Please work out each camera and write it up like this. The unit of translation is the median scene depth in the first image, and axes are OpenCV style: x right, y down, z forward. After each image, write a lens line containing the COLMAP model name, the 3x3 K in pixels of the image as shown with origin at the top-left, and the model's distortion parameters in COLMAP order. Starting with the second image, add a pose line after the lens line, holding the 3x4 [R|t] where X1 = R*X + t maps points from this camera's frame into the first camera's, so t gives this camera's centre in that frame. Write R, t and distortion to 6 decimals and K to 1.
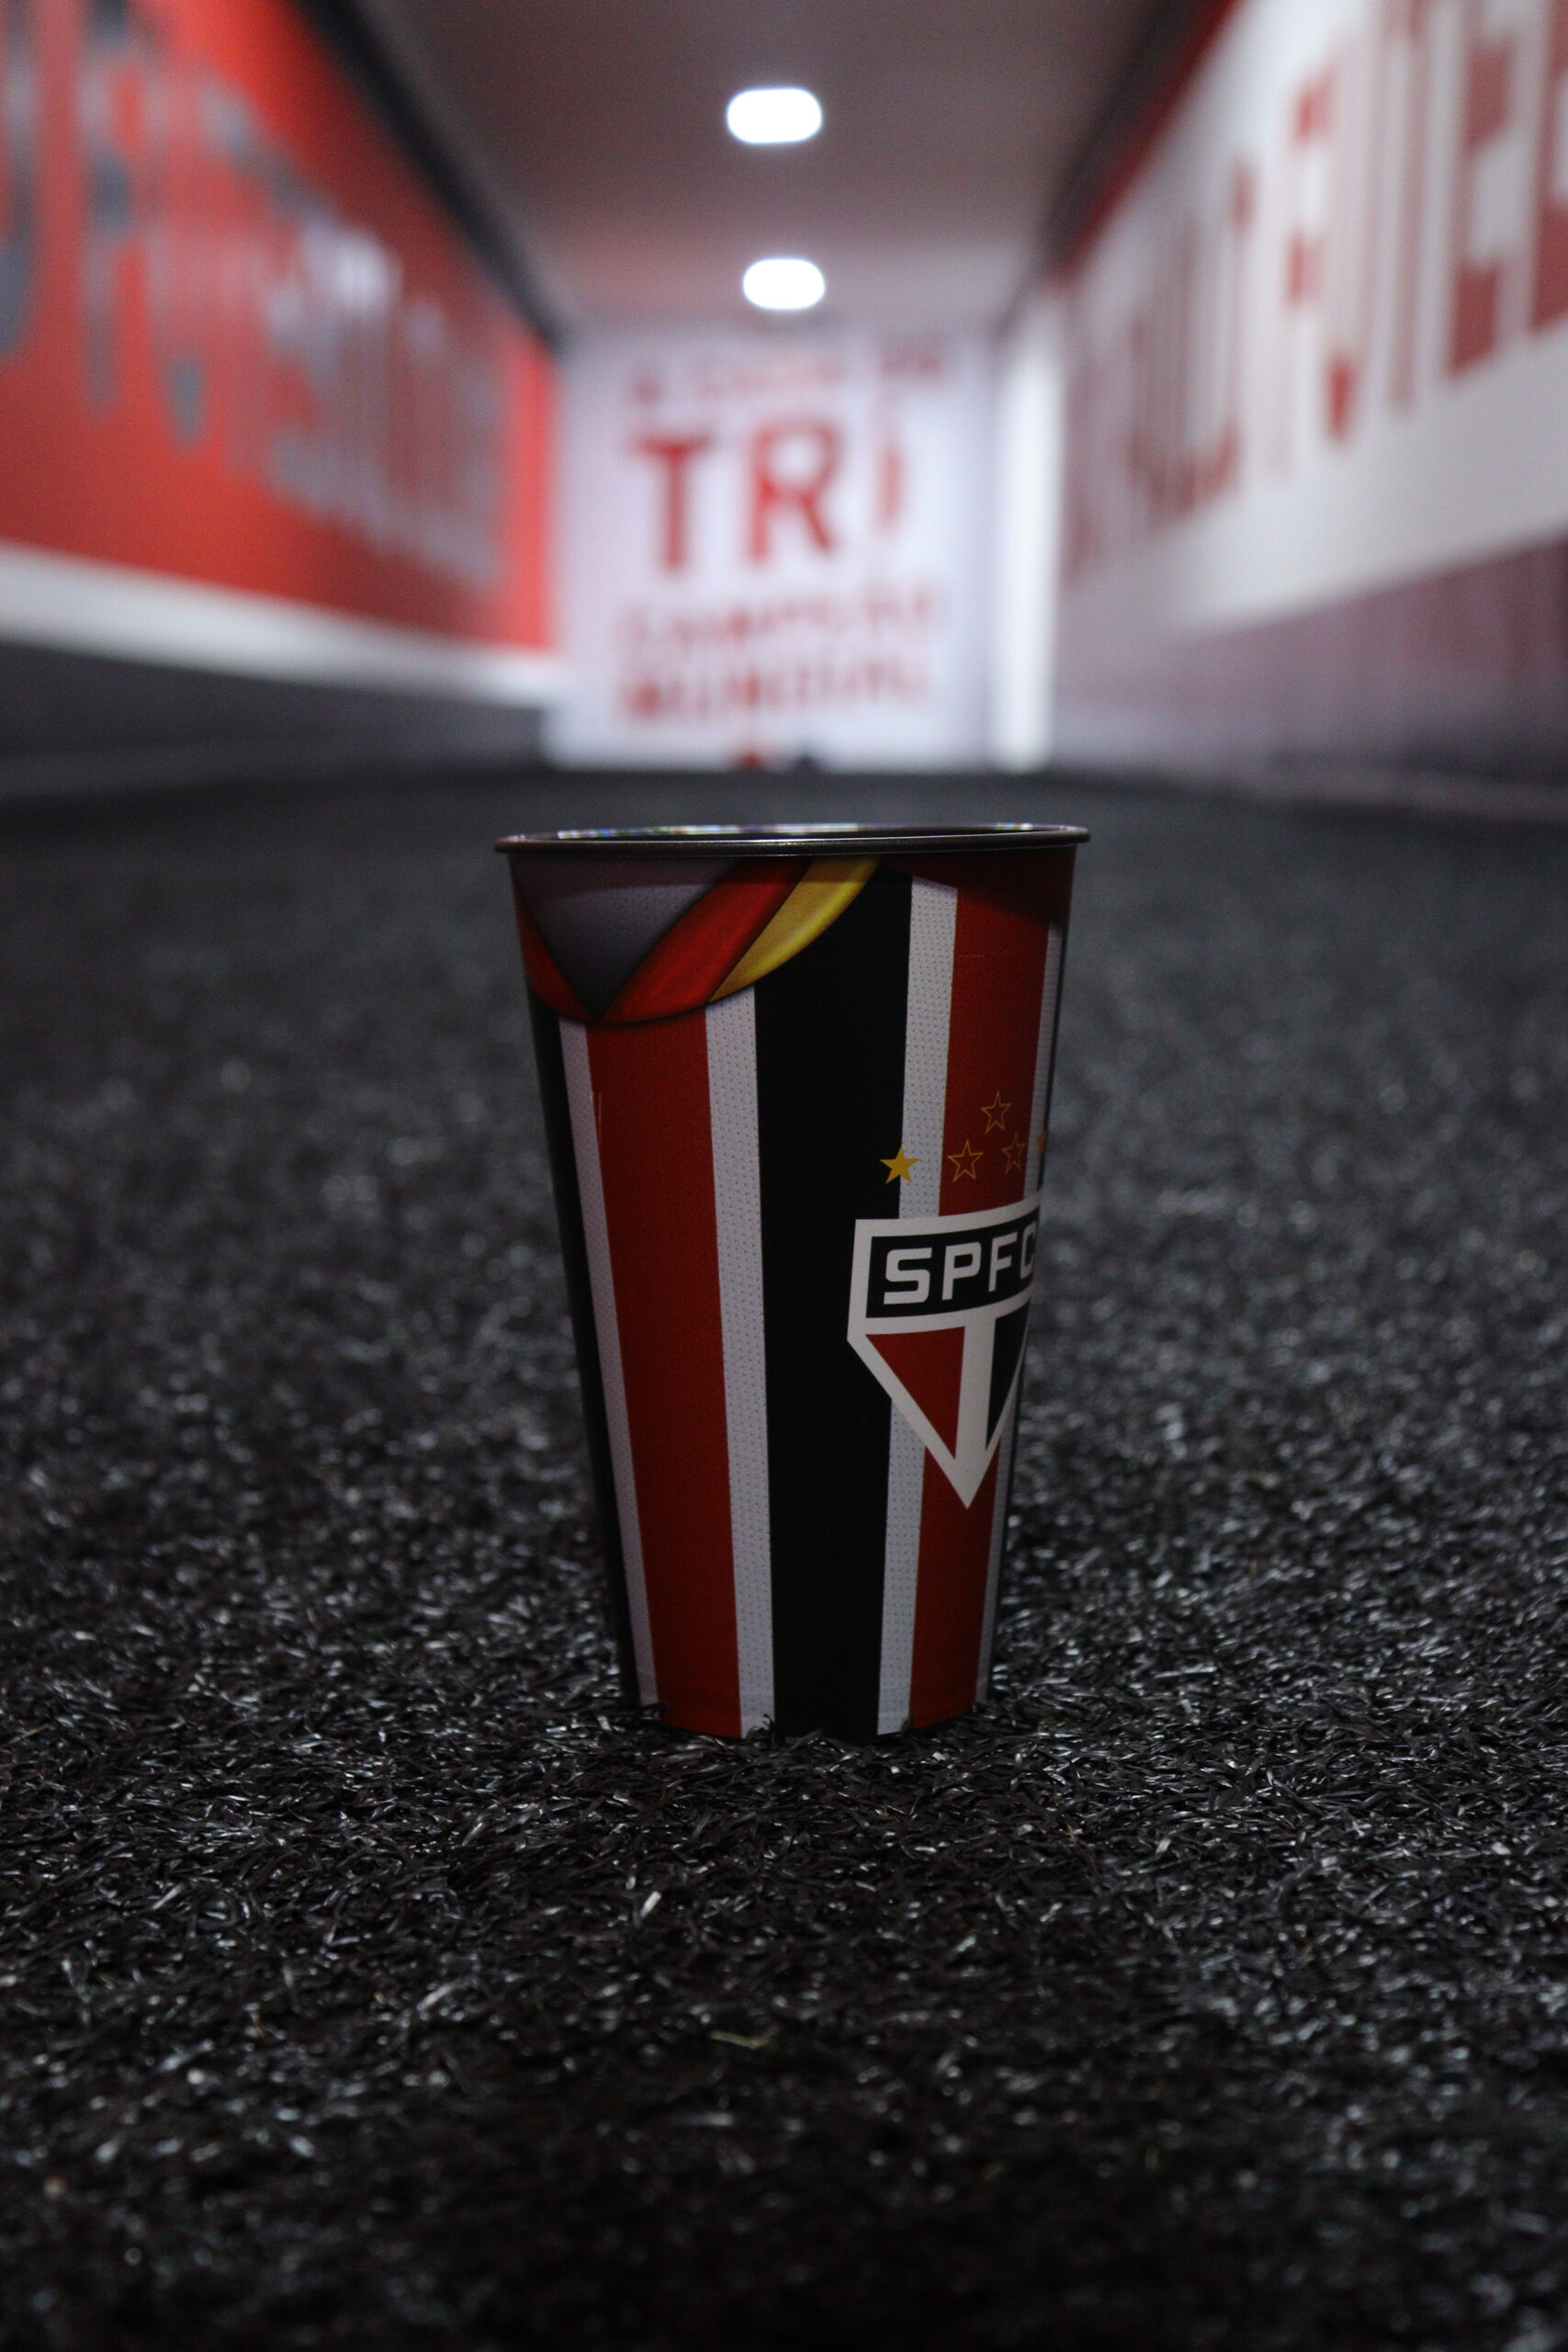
lens RADIAL K [[3125.0, 0, 774.5], [0, 3125.0, 1178.6], [0, 0, 1]] dist [-0.005597, -0.039256]
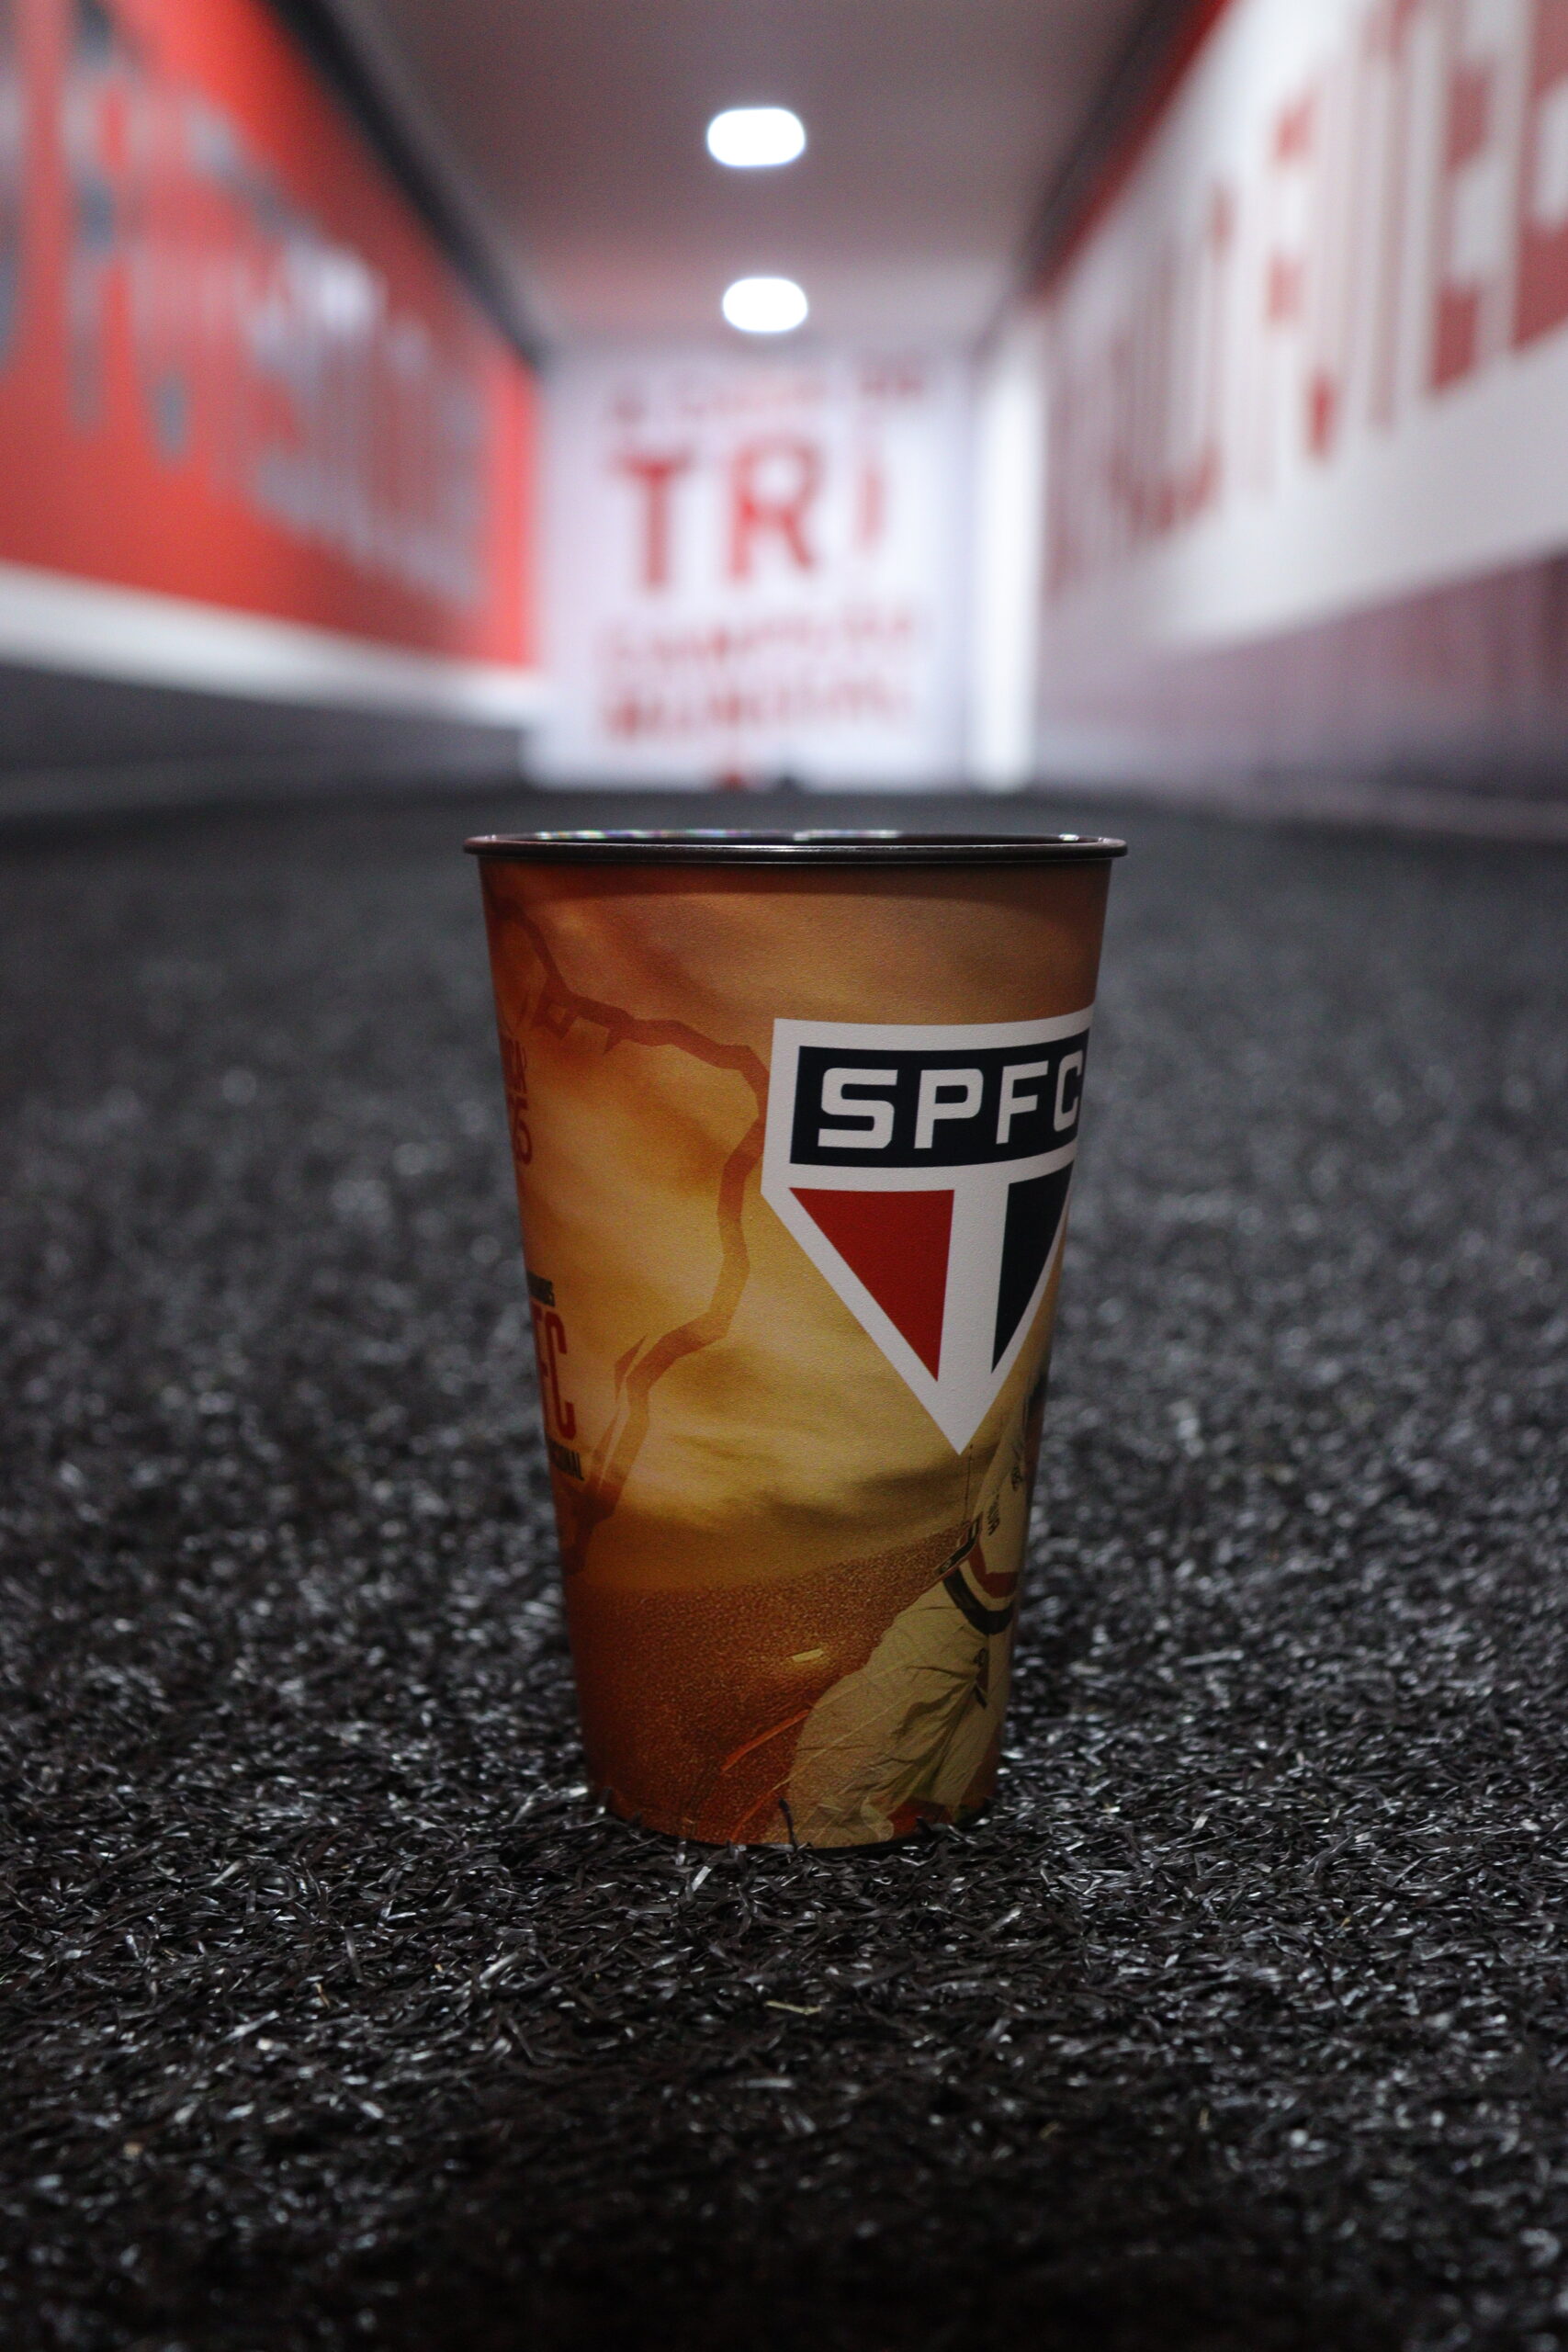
lens RADIAL K [[3125.0, 0, 774.5], [0, 3125.0, 1178.6], [0, 0, 1]] dist [-0.005597, -0.039256]
pose [[0.999972, -0.001101, 0.007431, -0.021575], [0.001146, 0.999981, -0.006022, 0.009337], [-0.007424, 0.006031, 0.999954, -0.019314]]
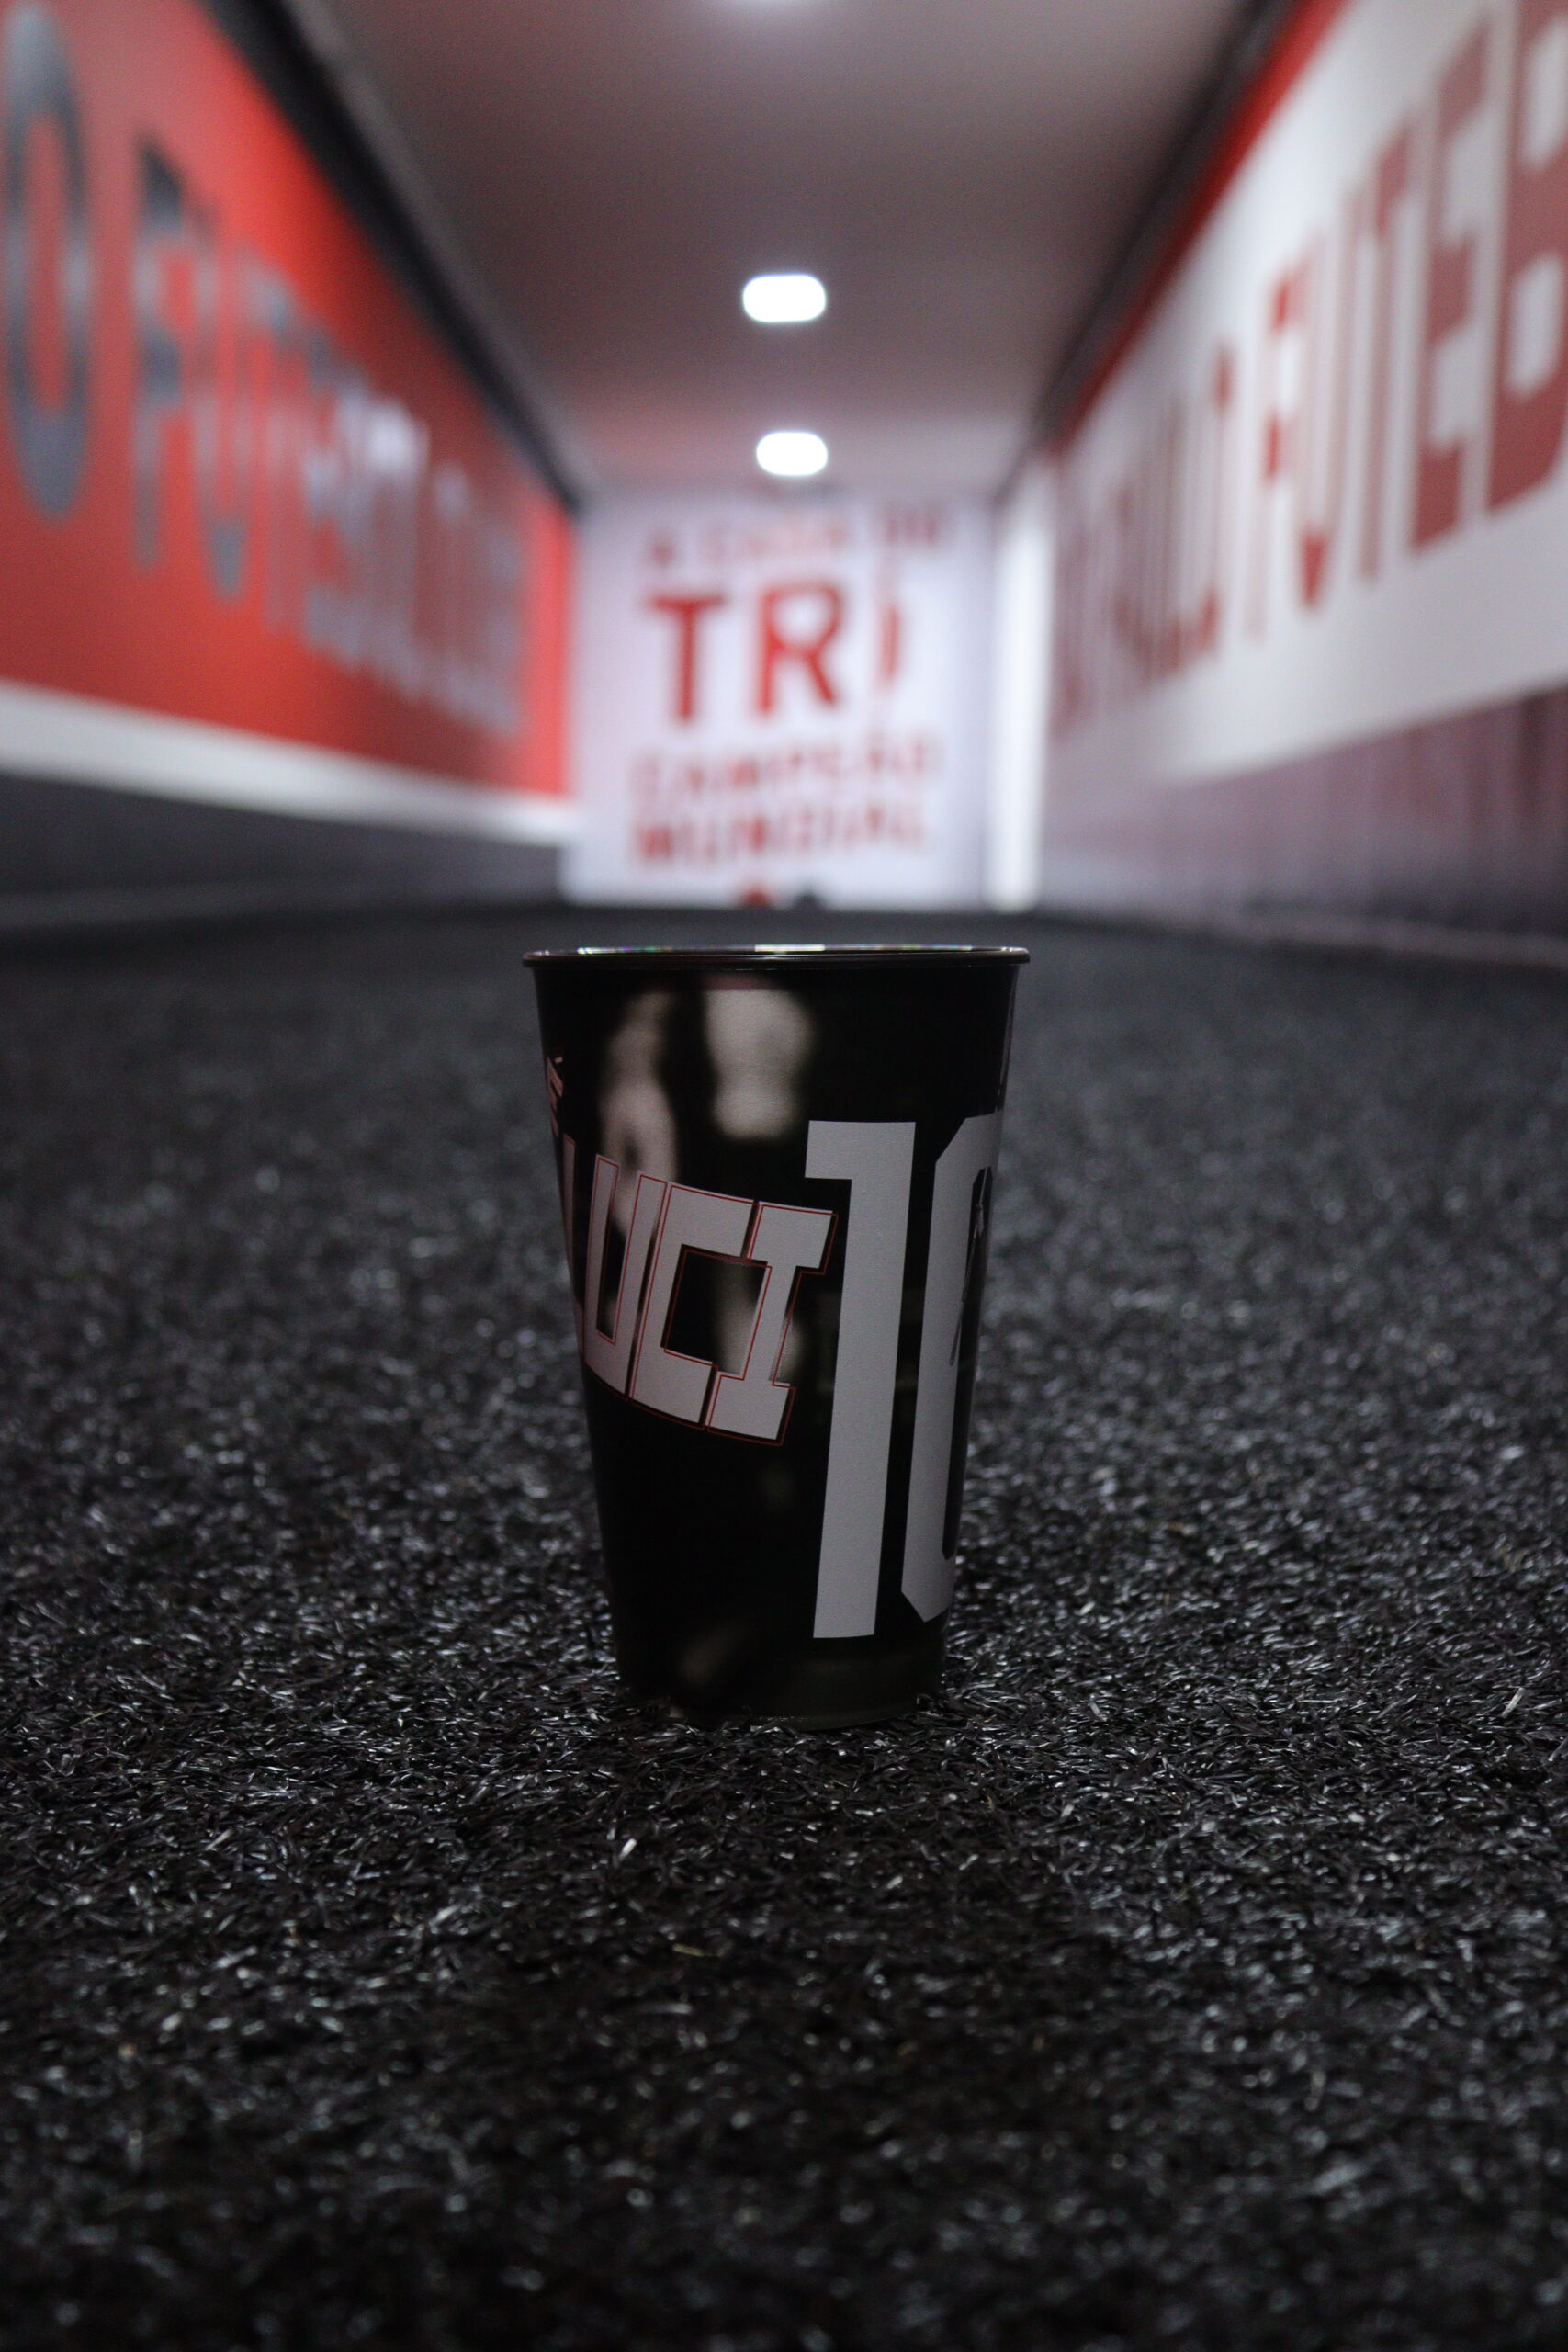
lens RADIAL K [[3029.8, 0, 785.4], [0, 3029.8, 1134.0], [0, 0, 1]] dist [-0.024208, -0.008597]
pose [[0.999951, 0.009743, 0.001987, 0.014060], [-0.009615, 0.998343, -0.056729, 0.025392], [-0.002536, 0.056707, 0.998388, -0.145003]]
